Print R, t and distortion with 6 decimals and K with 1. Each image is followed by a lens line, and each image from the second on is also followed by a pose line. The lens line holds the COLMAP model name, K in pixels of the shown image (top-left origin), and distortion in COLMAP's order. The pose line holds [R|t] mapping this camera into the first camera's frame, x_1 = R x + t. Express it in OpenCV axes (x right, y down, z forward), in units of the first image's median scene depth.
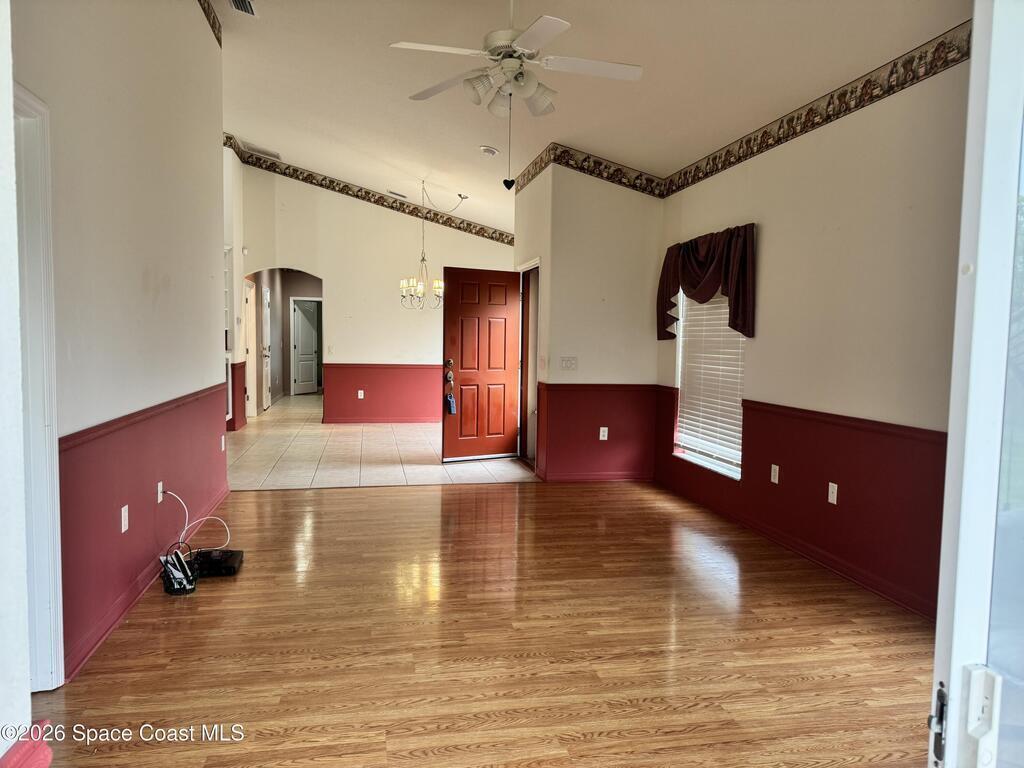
lens RADIAL K [[717.8, 0, 509.1], [0, 717.8, 385.5], [0, 0, 1]] dist [0.073015, -0.095268]
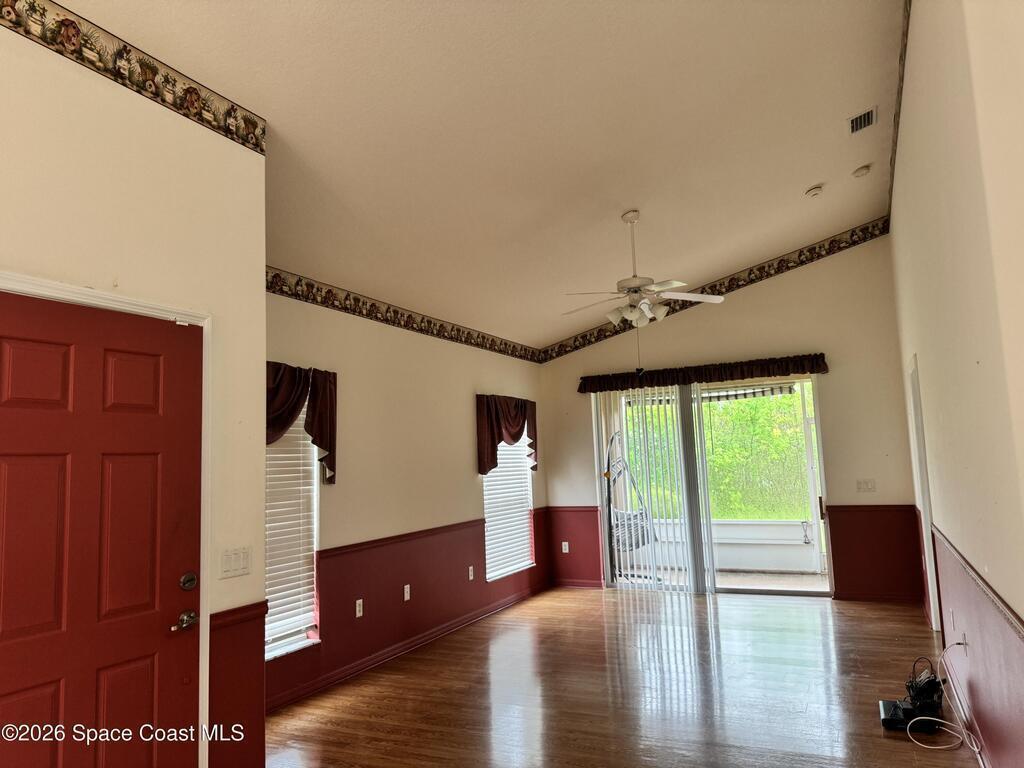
lens RADIAL K [[739.9, 0, 515.3], [0, 739.9, 382.0], [0, 0, 1]] dist [0.085669, -0.105211]
pose [[-0.807036, 0.079649, 0.585106, -0.474638], [0.065278, 0.996822, -0.045656, -0.140405], [-0.586883, 0.001348, -0.809671, 1.647478]]
